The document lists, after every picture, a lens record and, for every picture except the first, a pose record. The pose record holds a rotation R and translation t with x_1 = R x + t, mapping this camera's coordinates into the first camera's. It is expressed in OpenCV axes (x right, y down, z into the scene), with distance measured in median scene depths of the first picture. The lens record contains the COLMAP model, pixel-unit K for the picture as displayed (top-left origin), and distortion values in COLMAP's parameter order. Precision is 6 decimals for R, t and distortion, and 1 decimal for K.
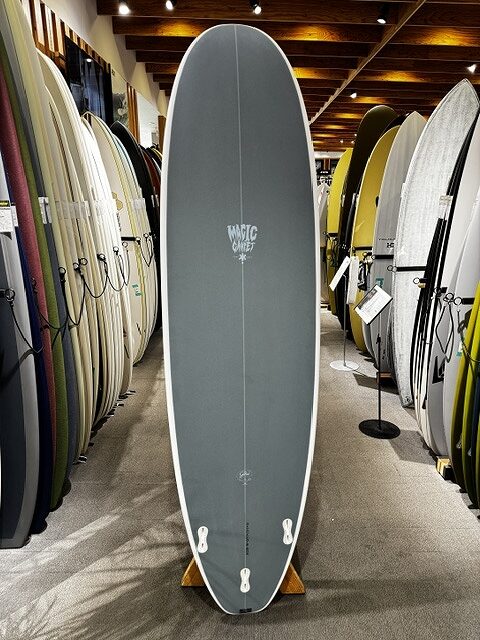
lens RADIAL K [[429.2, 0, 239.5], [0, 429.2, 322.9], [0, 0, 1]] dist [0.003762, -0.007674]
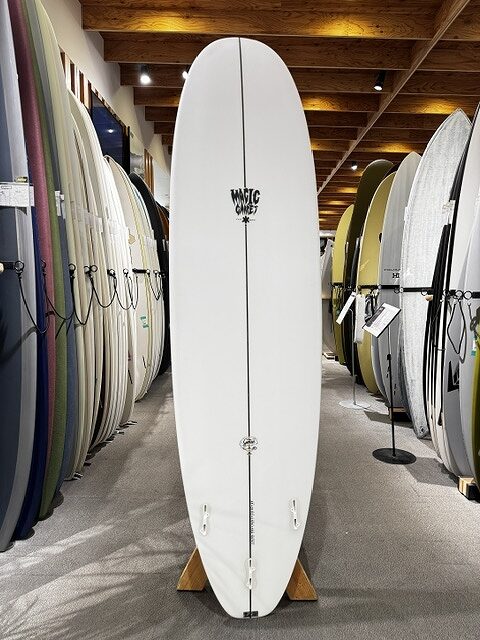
lens RADIAL K [[429.2, 0, 237.2], [0, 429.2, 329.3], [0, 0, 1]] dist [0.003762, -0.007674]
pose [[0.999731, 0.010380, -0.020719, 0.000185], [-0.013720, 0.985652, -0.168233, 0.172623], [0.018676, 0.168472, 0.985529, 0.027362]]
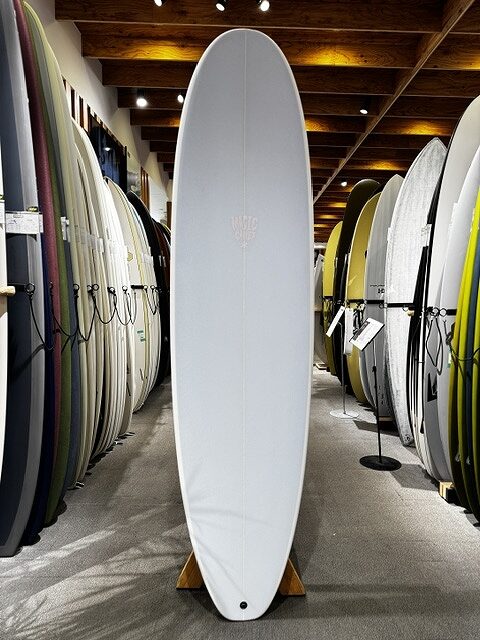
lens RADIAL K [[429.2, 0, 239.6], [0, 429.2, 329.5], [0, 0, 1]] dist [0.003762, -0.007674]
pose [[0.999983, 0.005414, -0.001962, 0.002142], [-0.005689, 0.981483, -0.191462, 0.172263], [0.000889, 0.191470, 0.981498, -0.038976]]
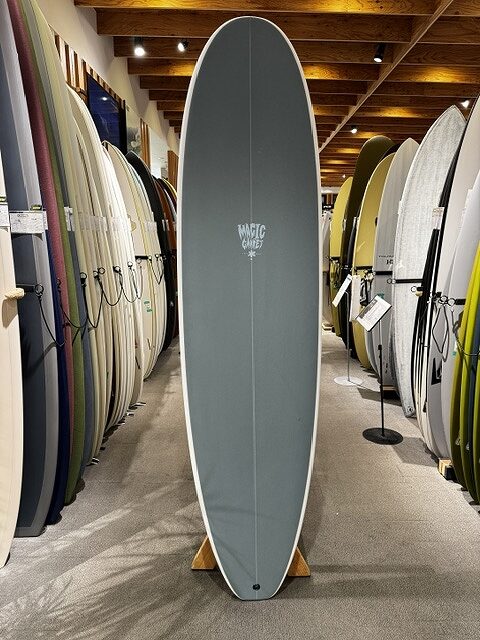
lens RADIAL K [[429.2, 0, 239.7], [0, 429.2, 326.8], [0, 0, 1]] dist [0.003762, -0.007674]
pose [[0.999938, 0.000526, -0.011167, -0.005684], [-0.001306, 0.997547, -0.069991, 0.074571], [0.011103, 0.070002, 0.997485, -0.058923]]
